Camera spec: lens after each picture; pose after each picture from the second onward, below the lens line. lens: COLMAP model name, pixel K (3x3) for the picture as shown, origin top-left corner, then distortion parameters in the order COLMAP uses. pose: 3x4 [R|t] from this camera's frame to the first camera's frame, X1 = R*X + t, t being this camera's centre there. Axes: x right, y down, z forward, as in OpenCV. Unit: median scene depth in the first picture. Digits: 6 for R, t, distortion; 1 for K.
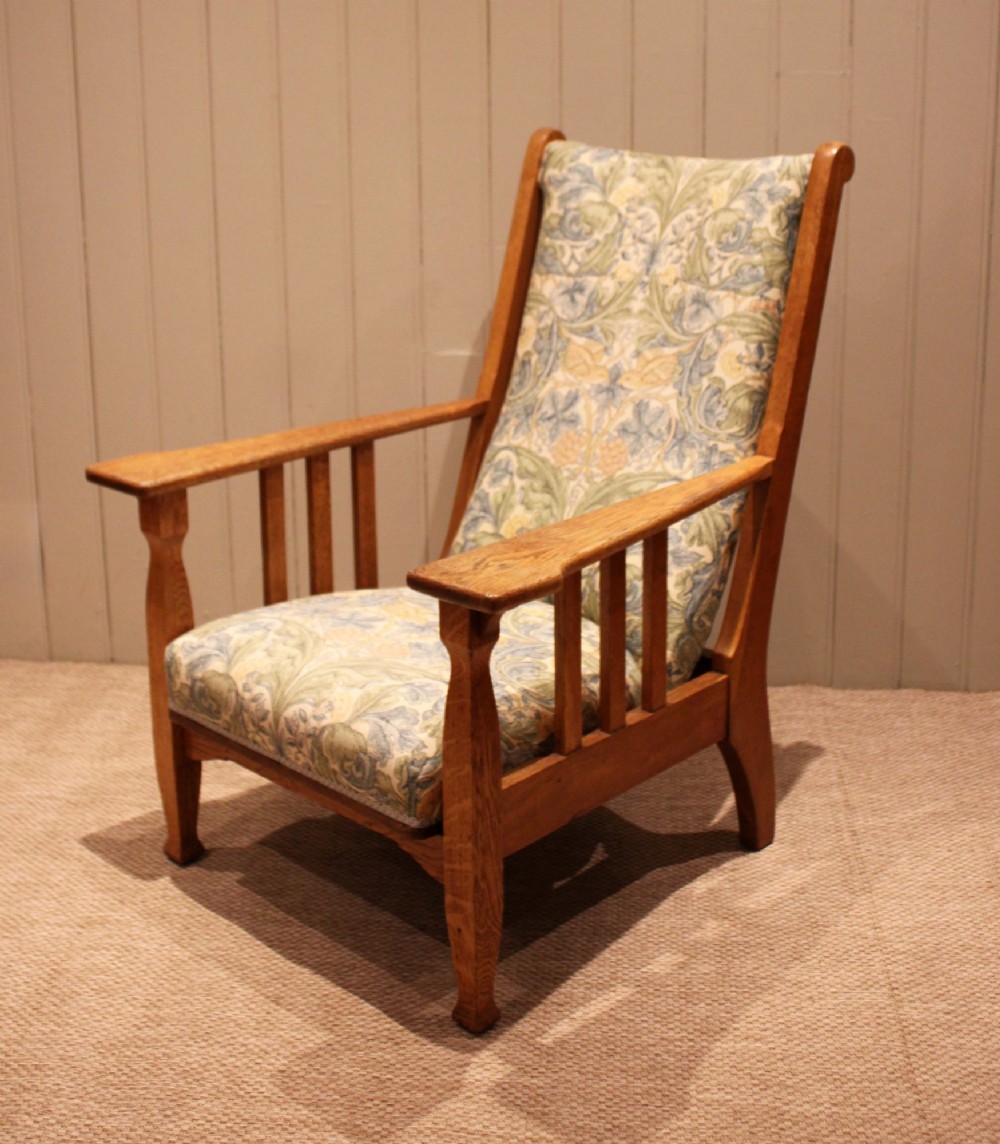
lens RADIAL K [[1733.5, 0, 496.6], [0, 1733.5, 392.9], [0, 0, 1]] dist [-0.099972, 0.099439]
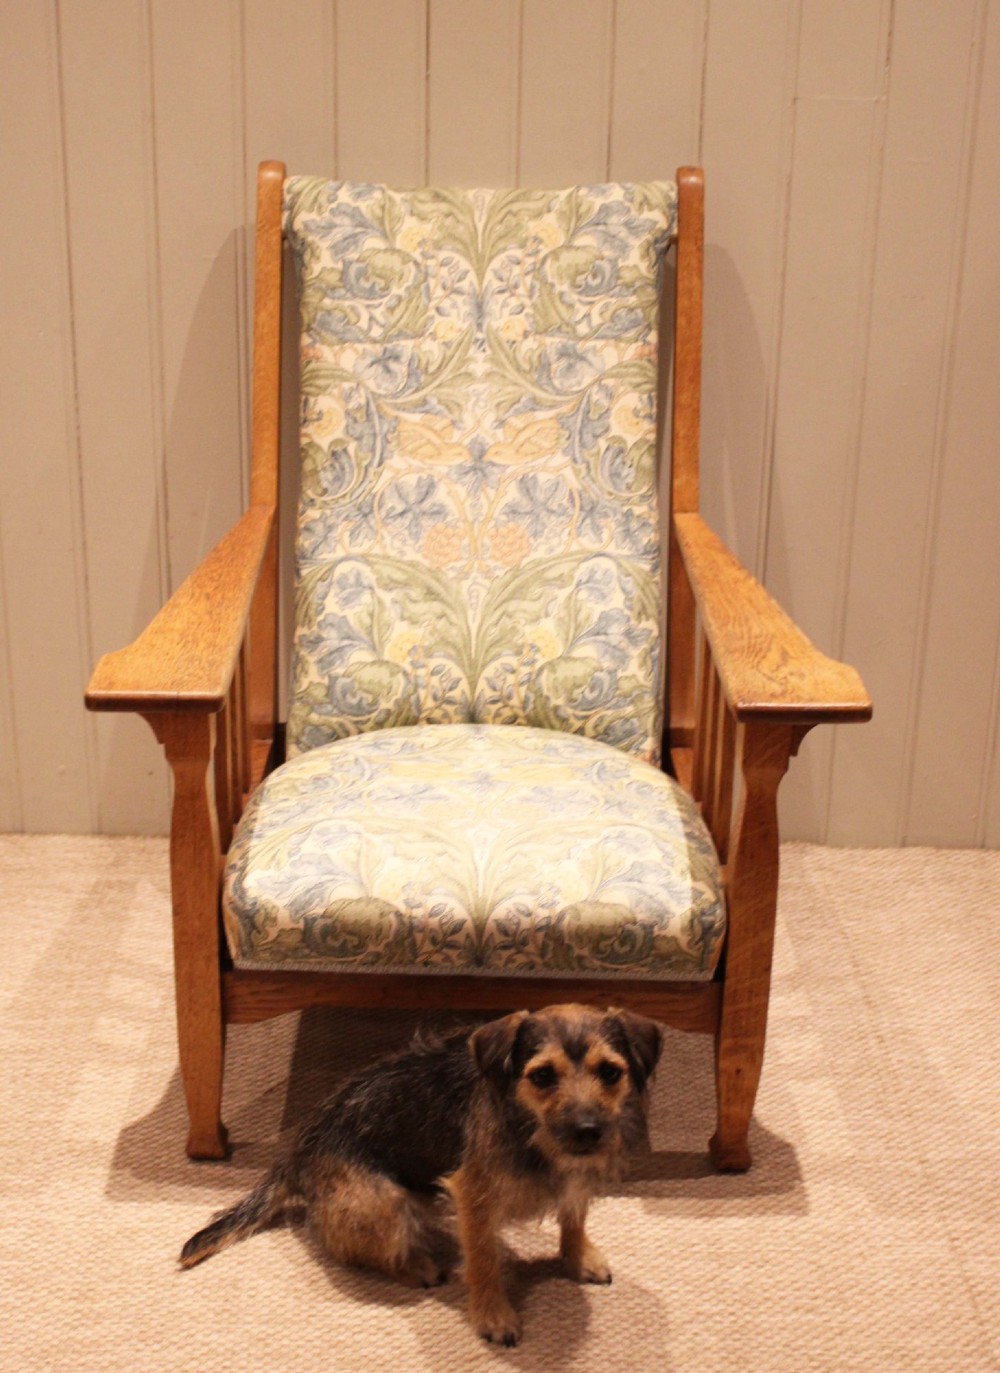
lens RADIAL K [[2054.6, 0, 496.4], [0, 2054.6, 730.0], [0, 0, 1]] dist [-0.103907, 0.070378]
pose [[0.709259, -0.243676, 0.661494, -0.658287], [0.126497, 0.967120, 0.220629, -0.103930], [-0.693506, -0.072807, 0.716763, 0.256139]]
